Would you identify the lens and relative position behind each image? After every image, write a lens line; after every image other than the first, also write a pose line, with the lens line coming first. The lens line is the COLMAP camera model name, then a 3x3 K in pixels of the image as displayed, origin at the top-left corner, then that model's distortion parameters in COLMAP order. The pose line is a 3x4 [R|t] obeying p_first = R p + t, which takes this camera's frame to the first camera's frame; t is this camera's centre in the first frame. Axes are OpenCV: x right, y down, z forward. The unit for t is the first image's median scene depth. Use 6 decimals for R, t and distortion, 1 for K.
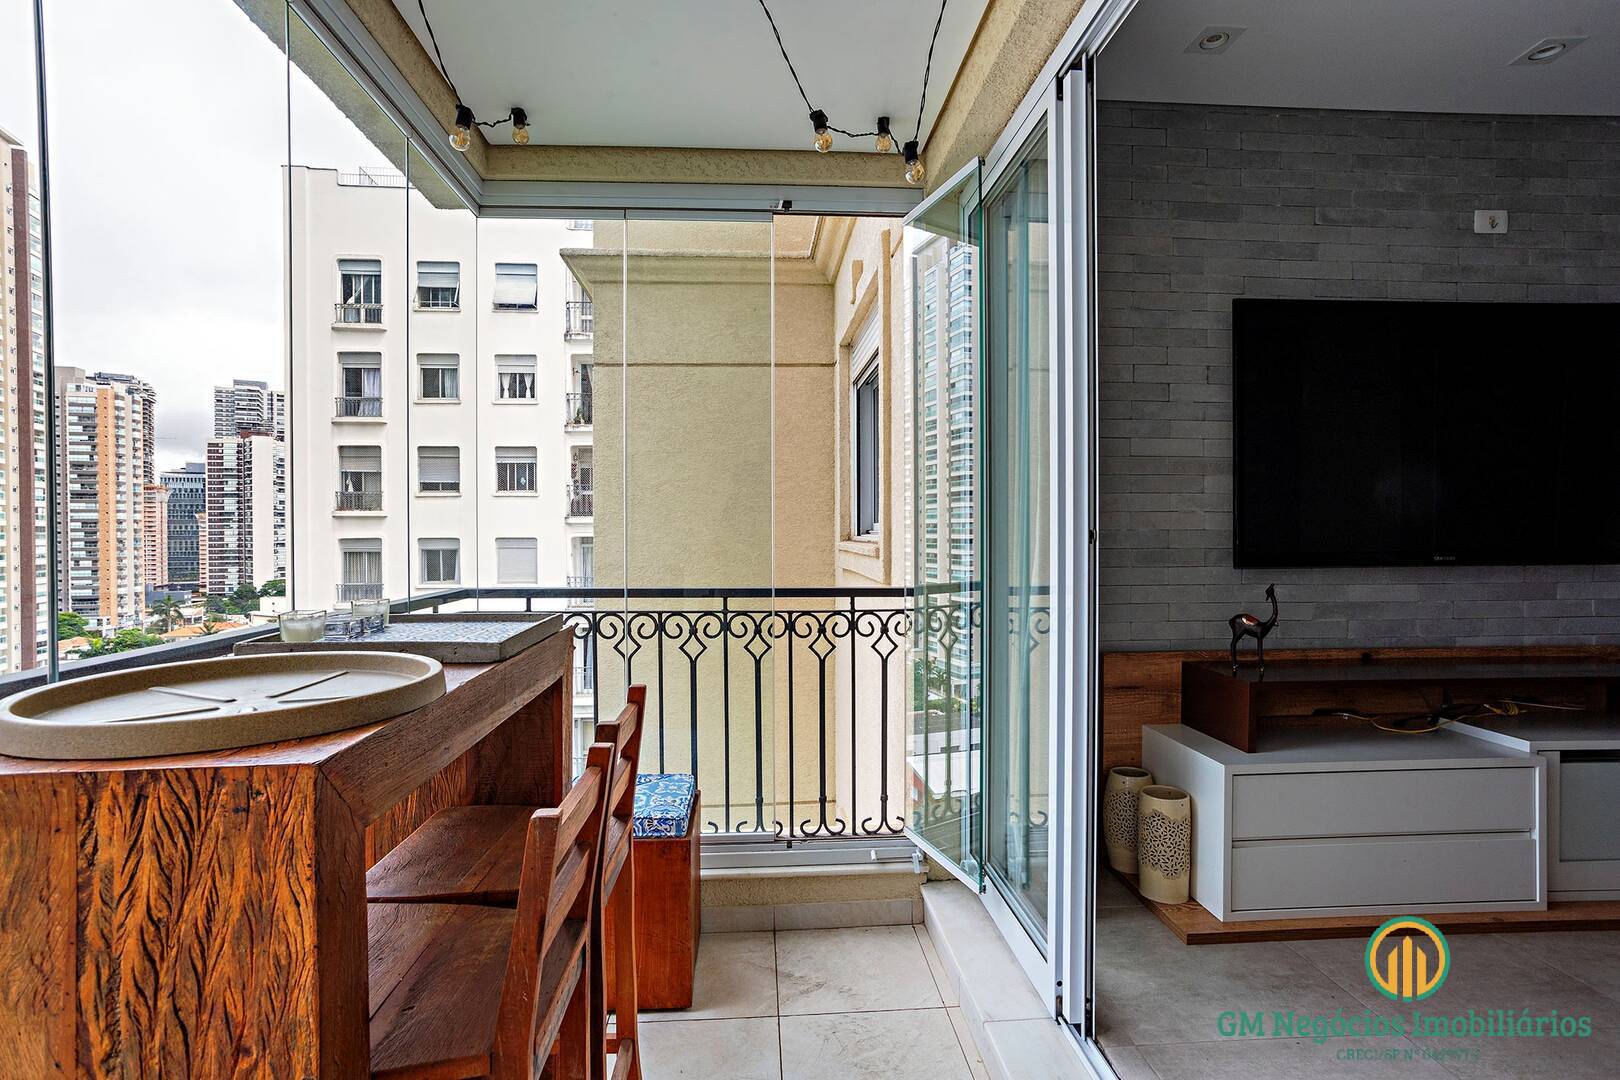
lens RADIAL K [[772.4, 0, 805.4], [0, 772.4, 539.9], [0, 0, 1]] dist [-0.051534, 0.034620]
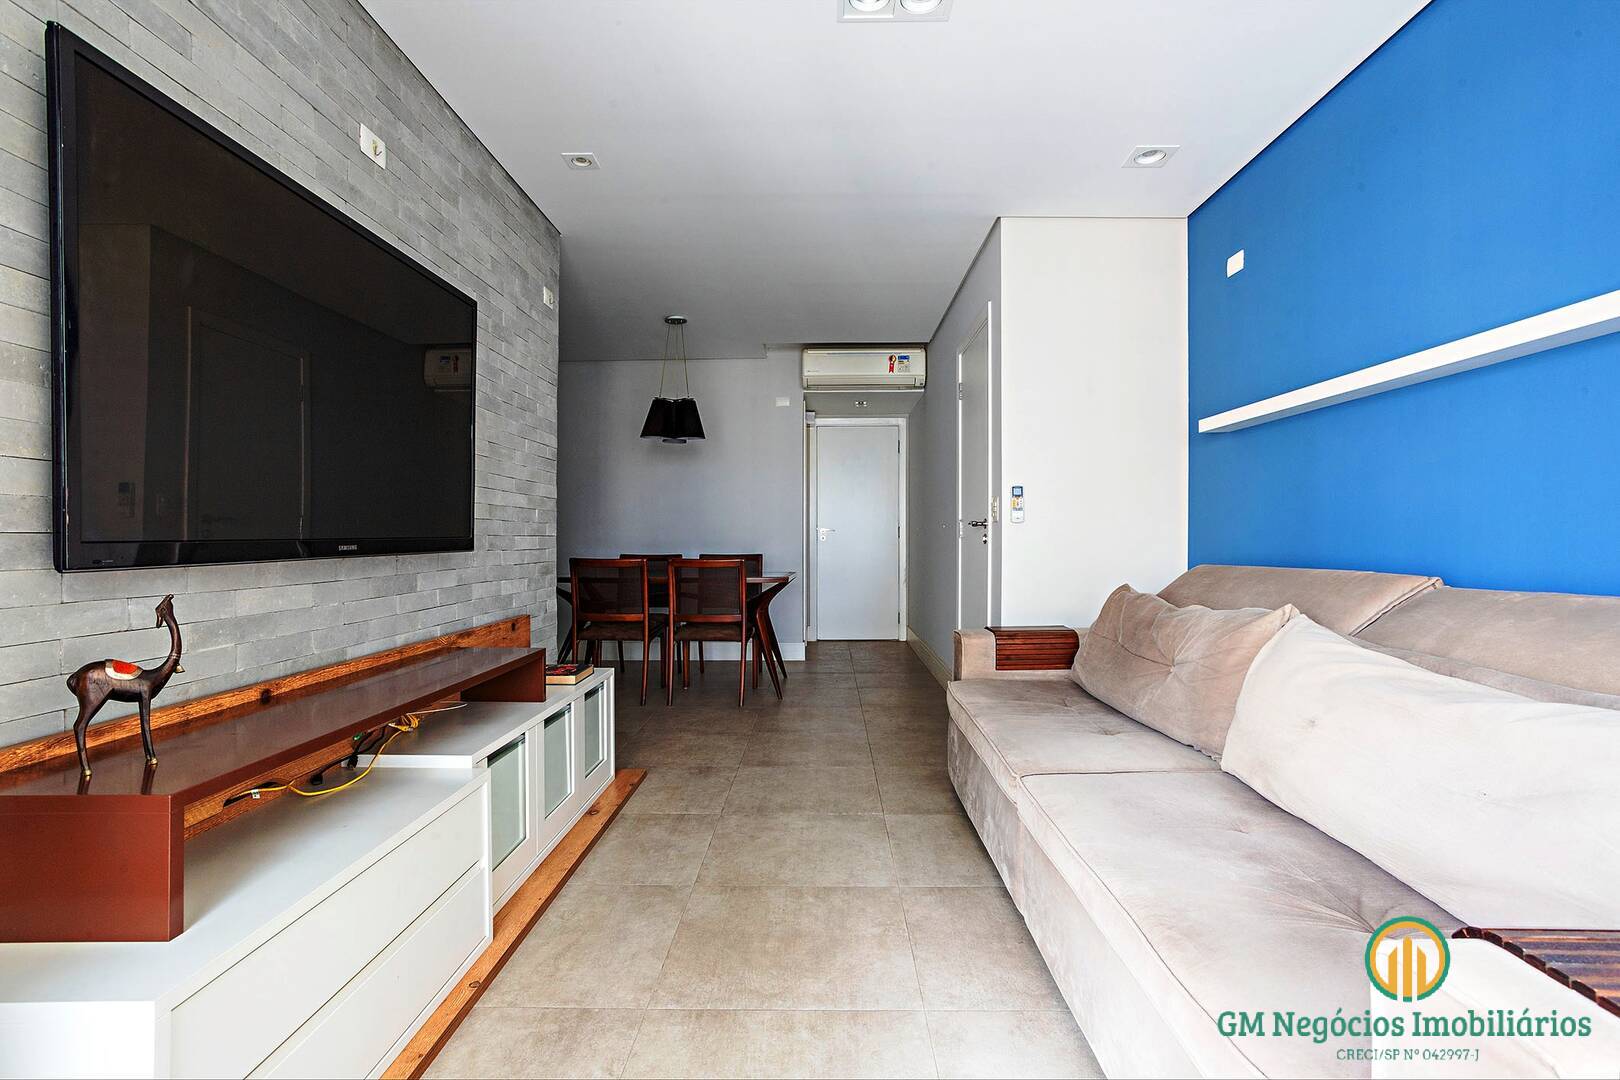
lens RADIAL K [[772.4, 0, 805.4], [0, 772.4, 539.9], [0, 0, 1]] dist [-0.051534, 0.034620]
pose [[0.076851, -0.001745, 0.997041, 0.103362], [0.013932, 0.999903, 0.000676, 0.022201], [-0.996945, 0.013839, 0.076868, 0.467422]]
